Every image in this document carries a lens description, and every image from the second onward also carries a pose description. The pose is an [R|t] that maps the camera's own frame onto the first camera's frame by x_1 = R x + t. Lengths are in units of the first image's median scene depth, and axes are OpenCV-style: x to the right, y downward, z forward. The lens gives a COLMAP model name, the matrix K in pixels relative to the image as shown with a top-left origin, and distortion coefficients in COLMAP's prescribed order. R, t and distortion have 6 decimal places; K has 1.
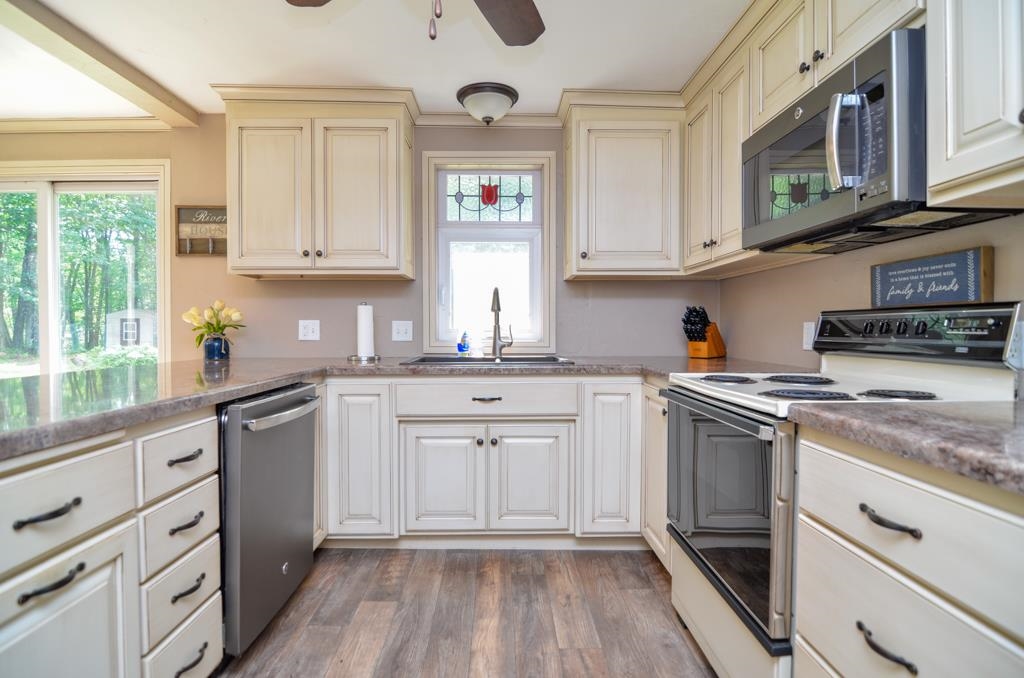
lens RADIAL K [[511.6, 0, 507.9], [0, 511.6, 336.5], [0, 0, 1]] dist [0.000117, -0.011660]
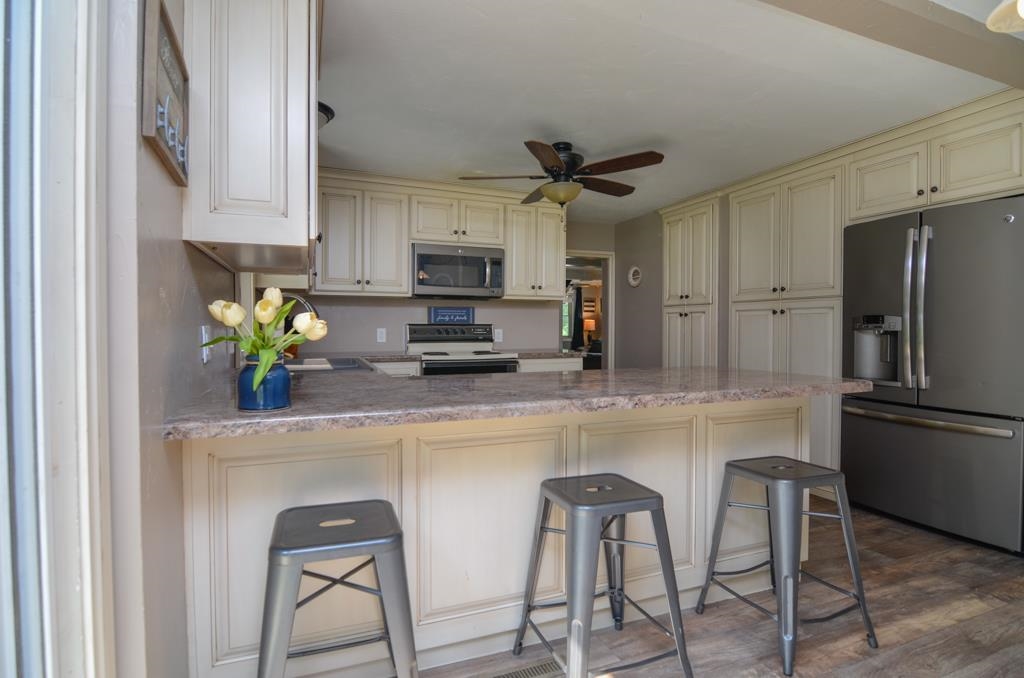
lens RADIAL K [[506.8, 0, 495.1], [0, 506.8, 334.1], [0, 0, 1]] dist [-0.020072, -0.001740]
pose [[-0.334285, -0.015355, 0.942347, -1.165354], [0.014057, 0.999675, 0.021276, -0.034473], [-0.942367, 0.020359, -0.333960, 1.013889]]
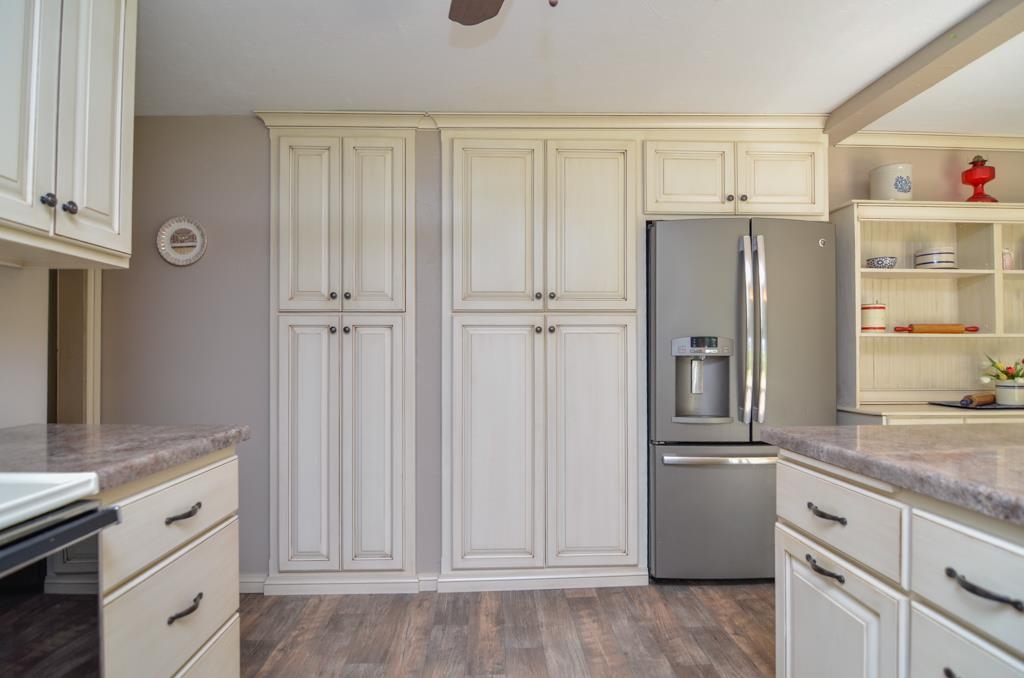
lens RADIAL K [[535.9, 0, 501.4], [0, 535.9, 348.4], [0, 0, 1]] dist [-0.000961, -0.013784]
pose [[-0.999904, 0.001599, -0.013767, -0.021612], [0.001502, 0.999974, 0.007060, -0.027369], [0.013778, 0.007039, -0.999880, 0.795661]]
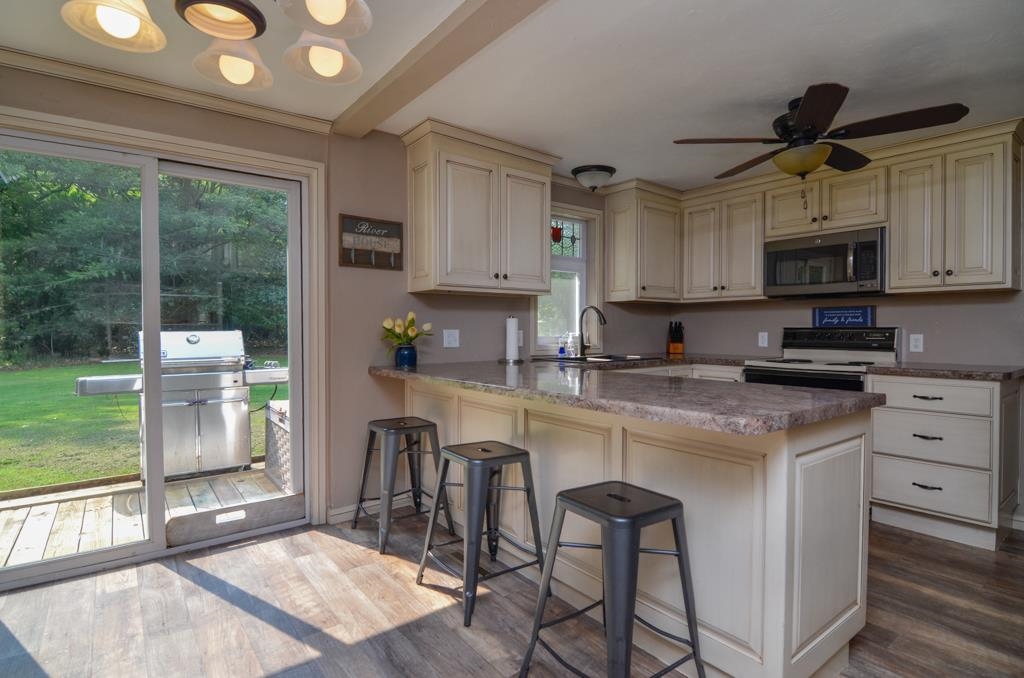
lens RADIAL K [[525.8, 0, 524.2], [0, 525.8, 337.3], [0, 0, 1]] dist [-0.000547, -0.012665]
pose [[0.793575, -0.008002, 0.608420, -1.098304], [0.009666, 0.999953, 0.000545, -0.016223], [-0.608395, 0.005448, 0.793615, -0.027893]]
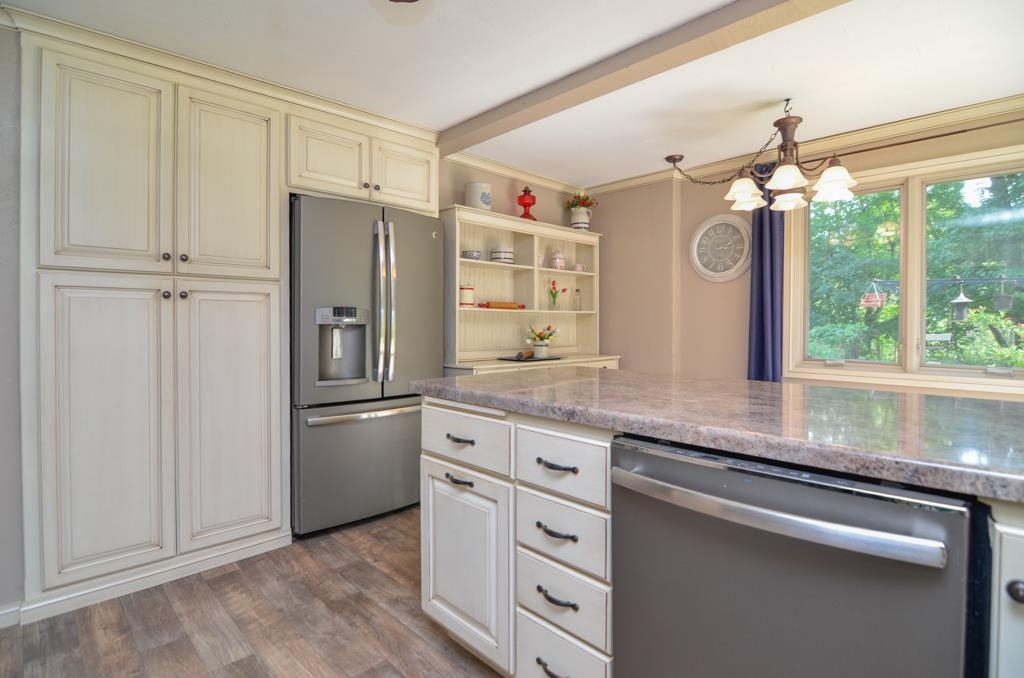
lens RADIAL K [[515.7, 0, 514.4], [0, 515.7, 331.0], [0, 0, 1]] dist [-0.001653, -0.011587]
pose [[-0.728115, 0.008177, -0.685406, 0.059531], [-0.013458, 0.999566, 0.026222, -0.025103], [0.685322, 0.028317, -0.727689, 0.819877]]
